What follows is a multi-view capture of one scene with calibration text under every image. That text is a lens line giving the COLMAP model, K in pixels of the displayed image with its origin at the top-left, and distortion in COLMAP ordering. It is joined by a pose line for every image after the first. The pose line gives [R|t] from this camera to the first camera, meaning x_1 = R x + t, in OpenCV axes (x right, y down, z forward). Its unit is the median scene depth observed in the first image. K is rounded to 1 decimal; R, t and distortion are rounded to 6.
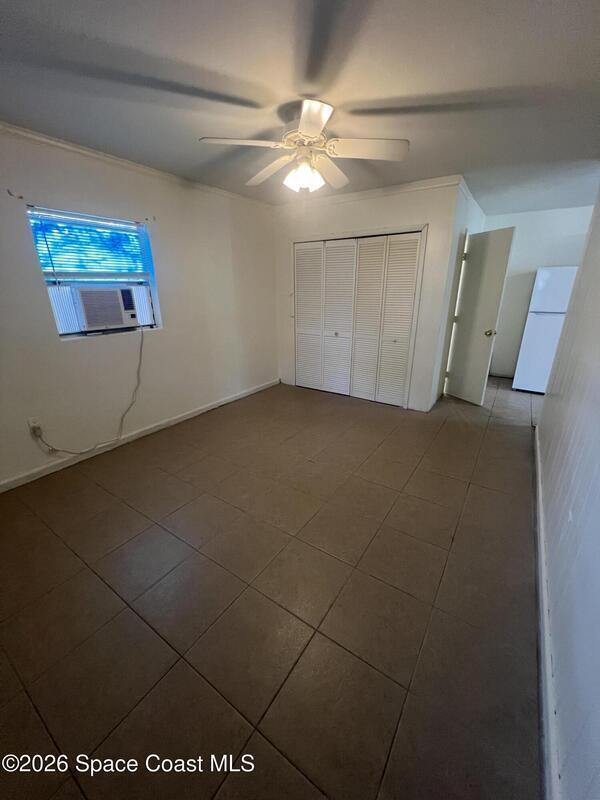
lens RADIAL K [[319.5, 0, 300.3], [0, 319.5, 402.1], [0, 0, 1]] dist [-0.003079, 0.000063]
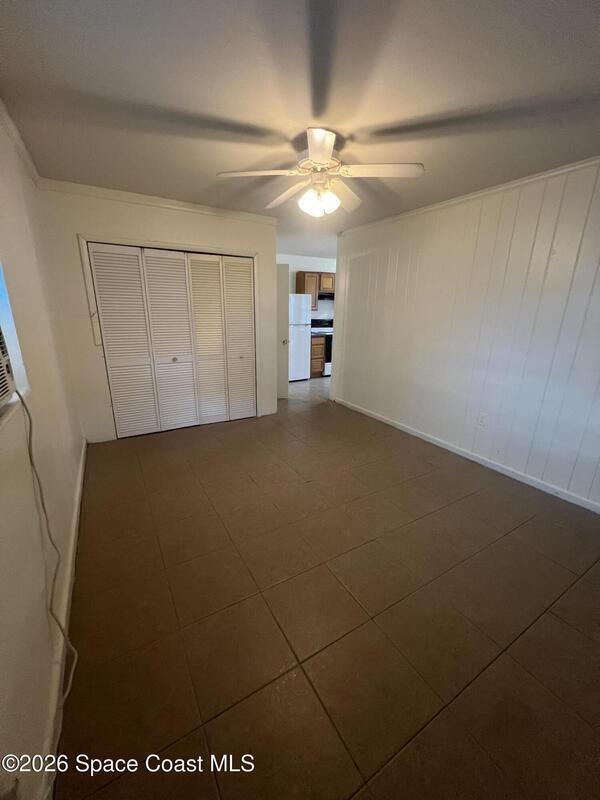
lens RADIAL K [[319.5, 0, 300.0], [0, 319.5, 400.9], [0, 0, 1]] dist [-0.003079, 0.000063]
pose [[0.417913, -0.238525, 0.876615, -0.748576], [0.293312, 0.948669, 0.118299, -0.161572], [-0.859835, 0.207684, 0.466423, 0.493808]]
